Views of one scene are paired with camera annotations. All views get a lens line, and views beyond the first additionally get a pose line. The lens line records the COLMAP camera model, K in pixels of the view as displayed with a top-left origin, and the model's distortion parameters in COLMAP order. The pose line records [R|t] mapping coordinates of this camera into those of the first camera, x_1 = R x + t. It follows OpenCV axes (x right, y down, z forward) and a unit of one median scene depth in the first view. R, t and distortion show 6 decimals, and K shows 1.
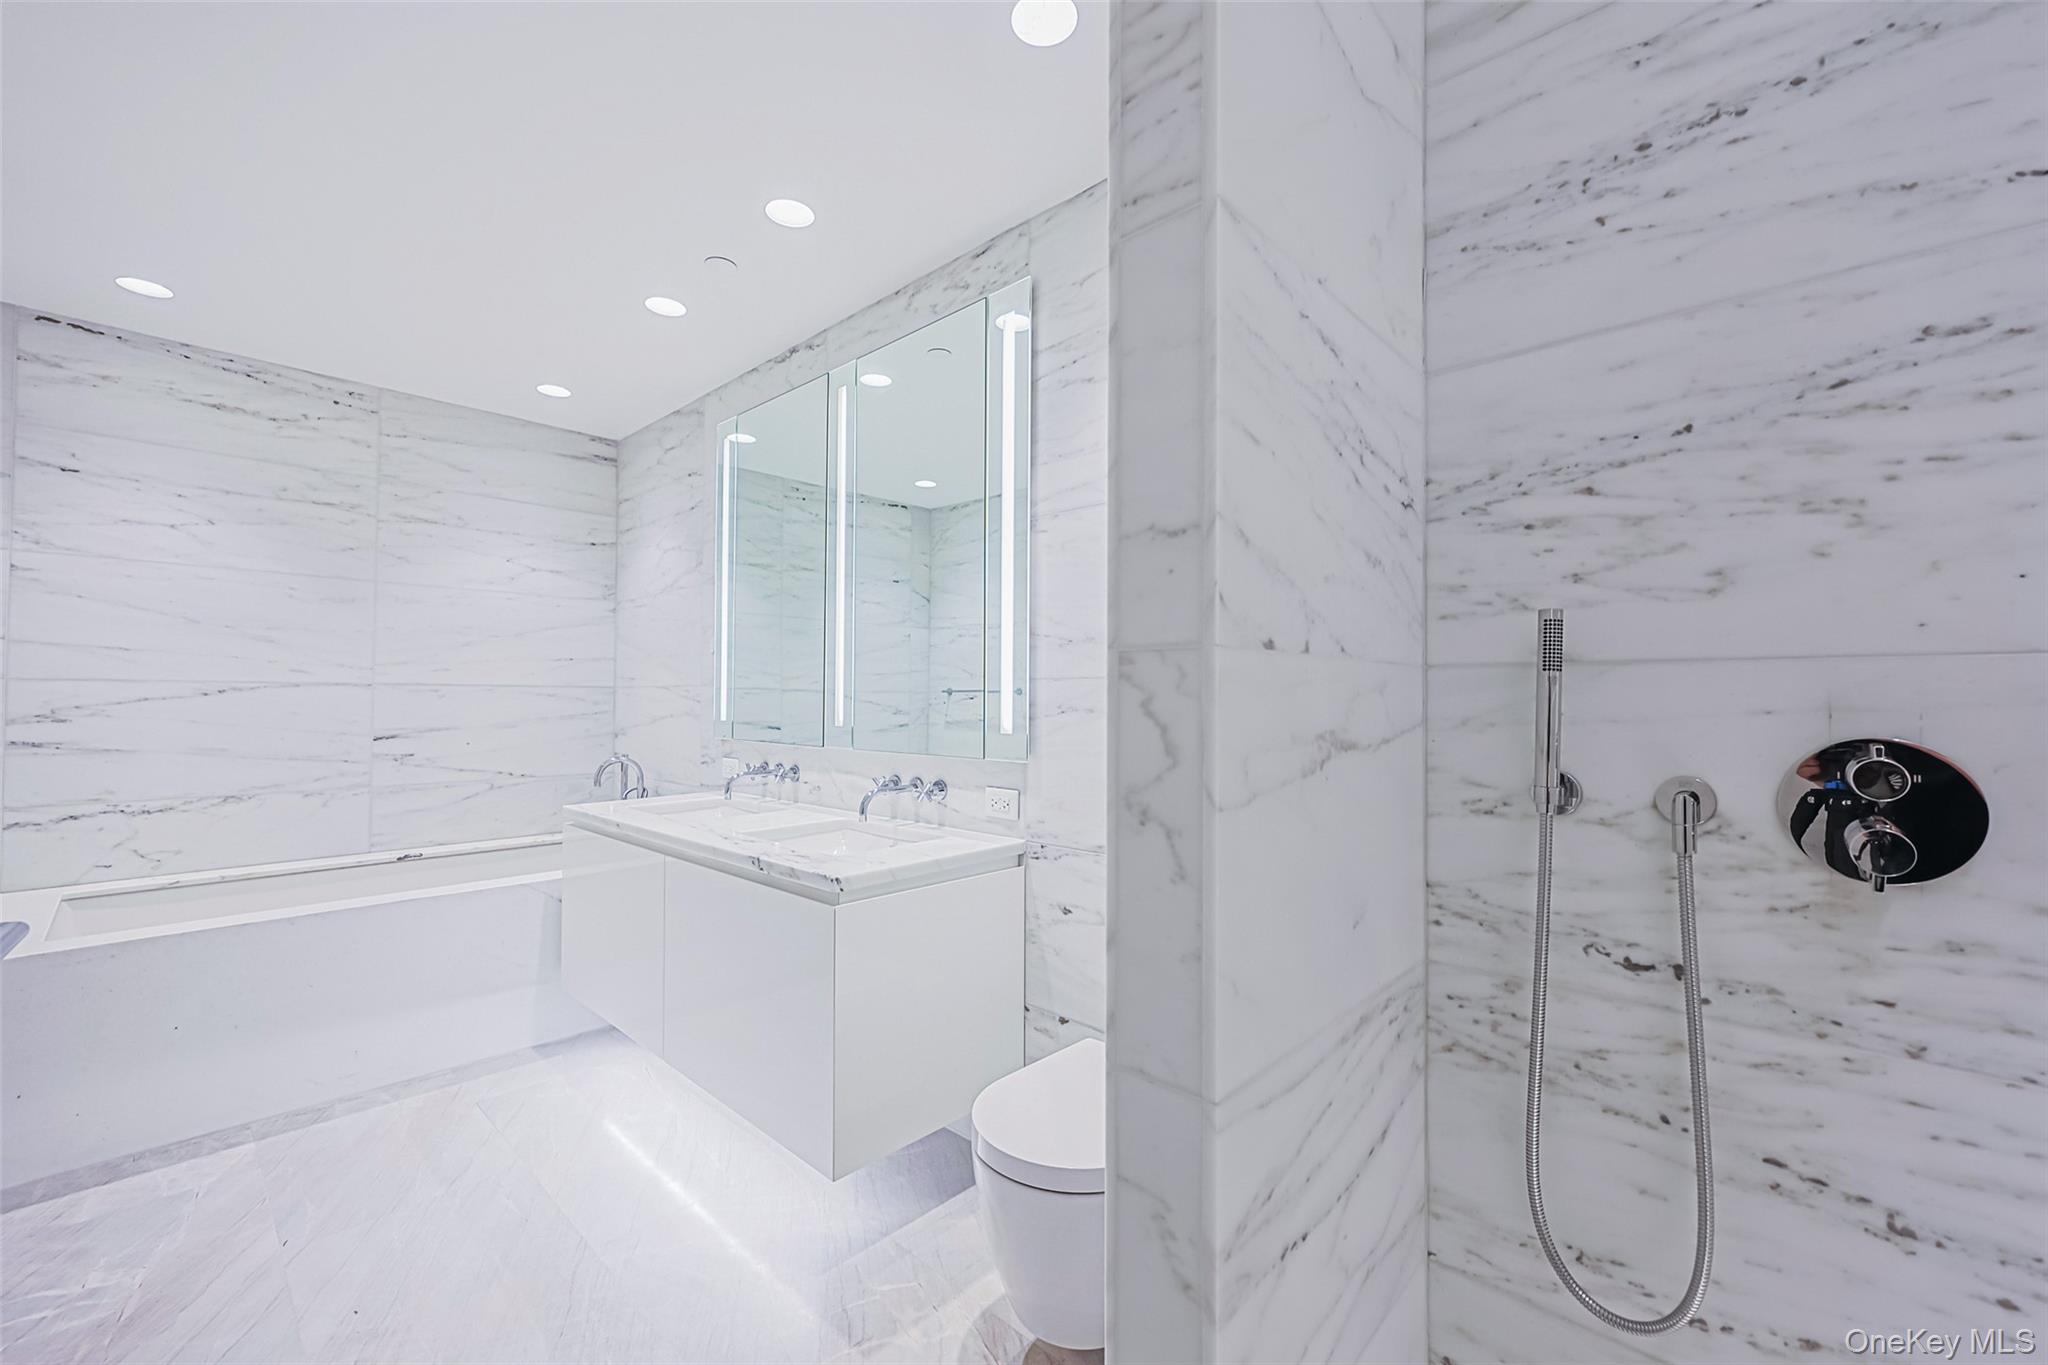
lens RADIAL K [[833.0, 0, 1025.3], [0, 833.0, 683.6], [0, 0, 1]] dist [-0.000160, 0.000001]
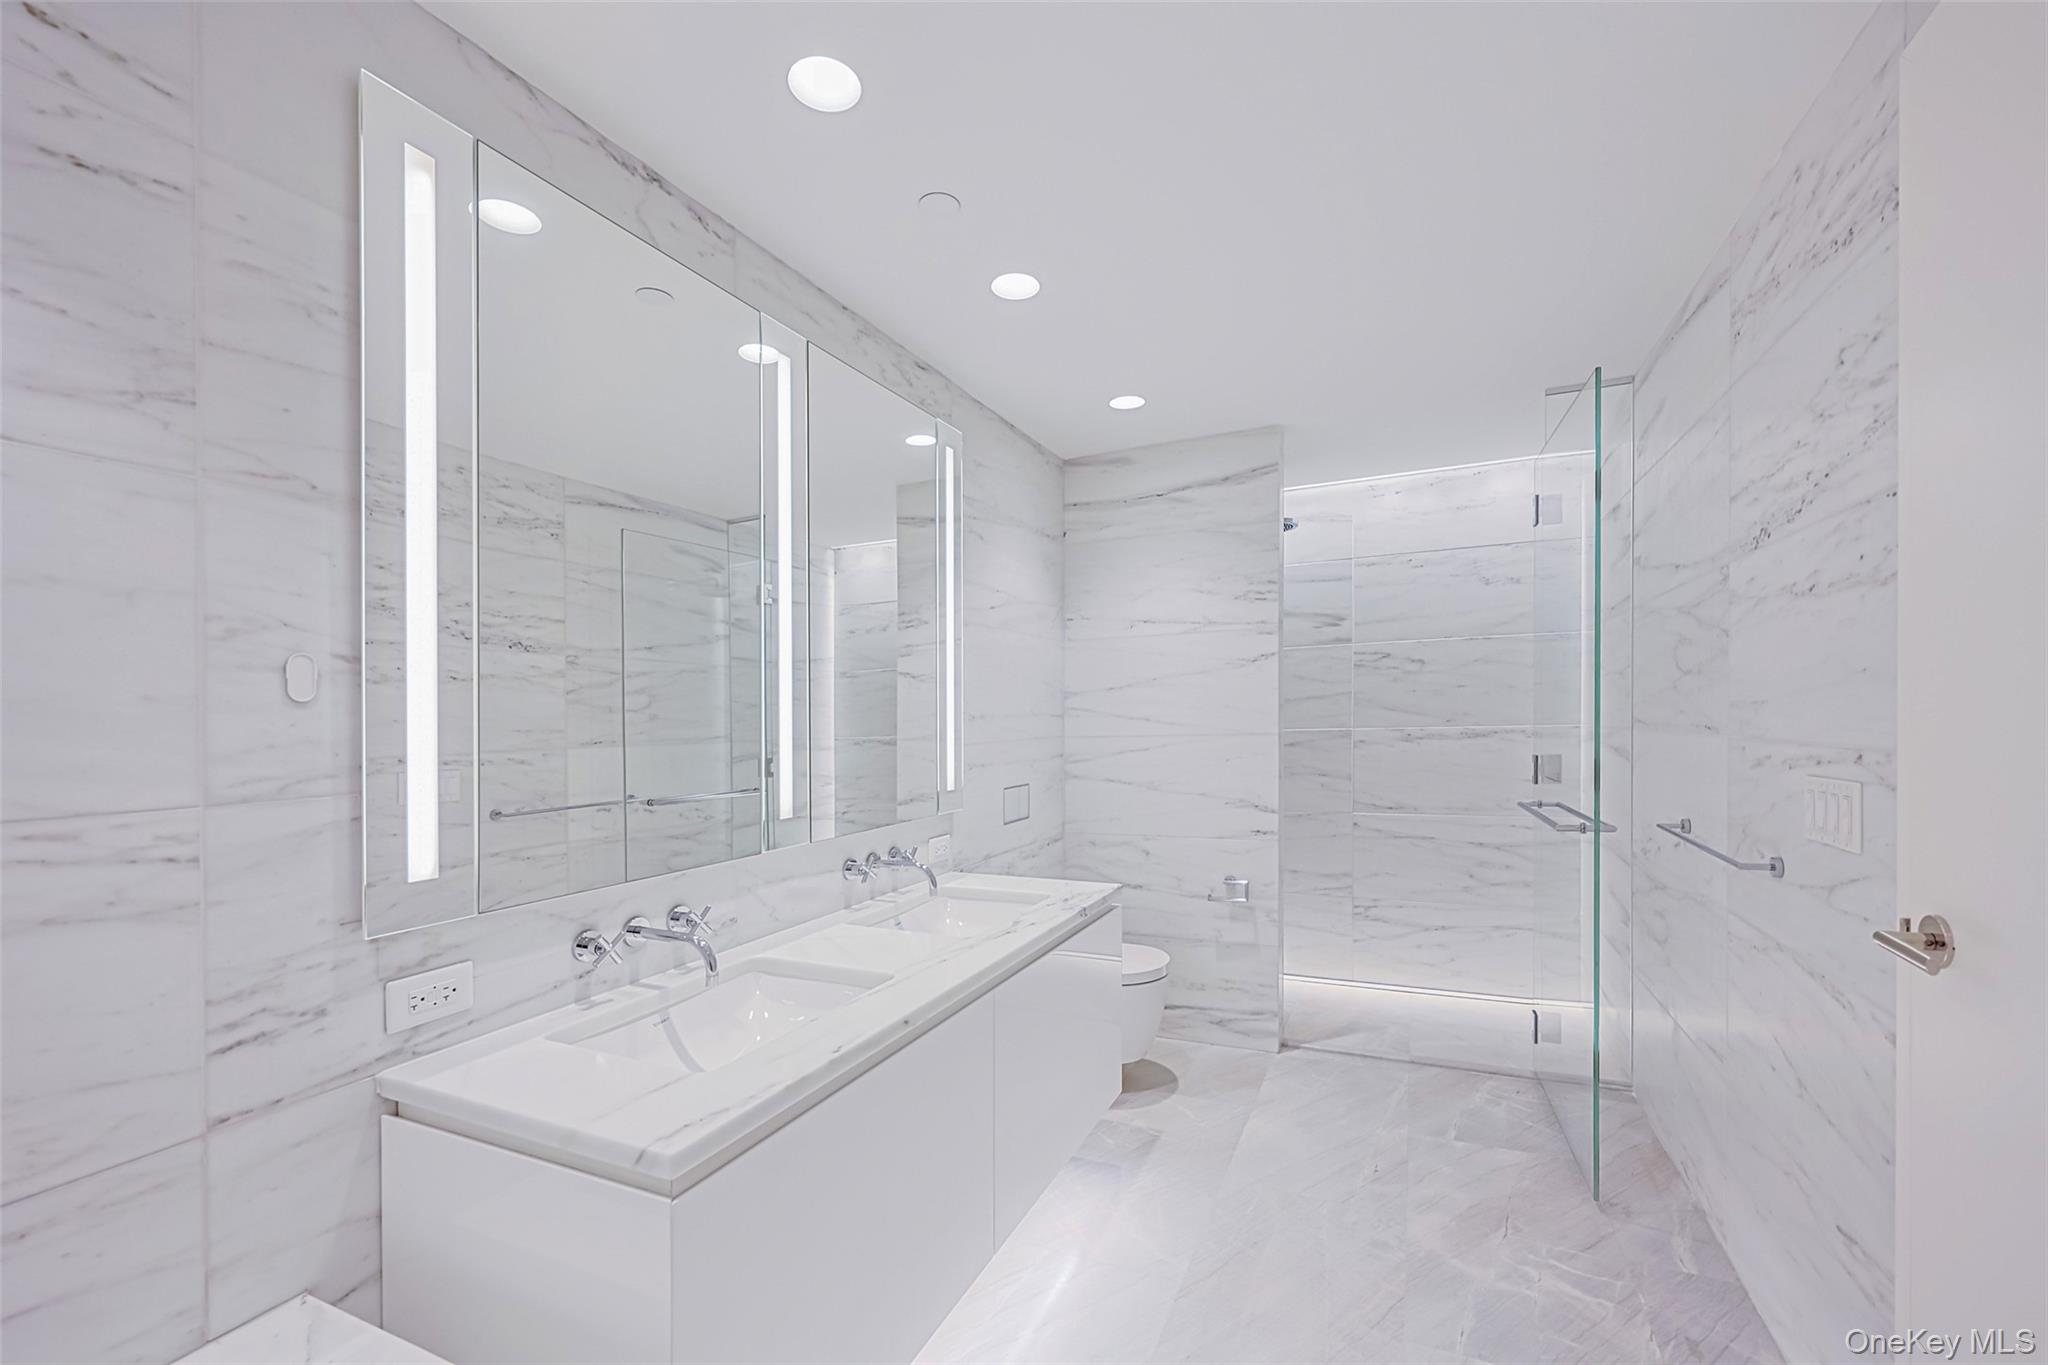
lens RADIAL K [[833.0, 0, 1023.7], [0, 833.0, 703.8], [0, 0, 1]] dist [-0.000160, 0.000001]
pose [[-0.322894, -0.001679, 0.946434, -1.046848], [-0.014901, 0.999883, -0.003310, -0.054077], [-0.946318, -0.015172, -0.322881, 1.102087]]
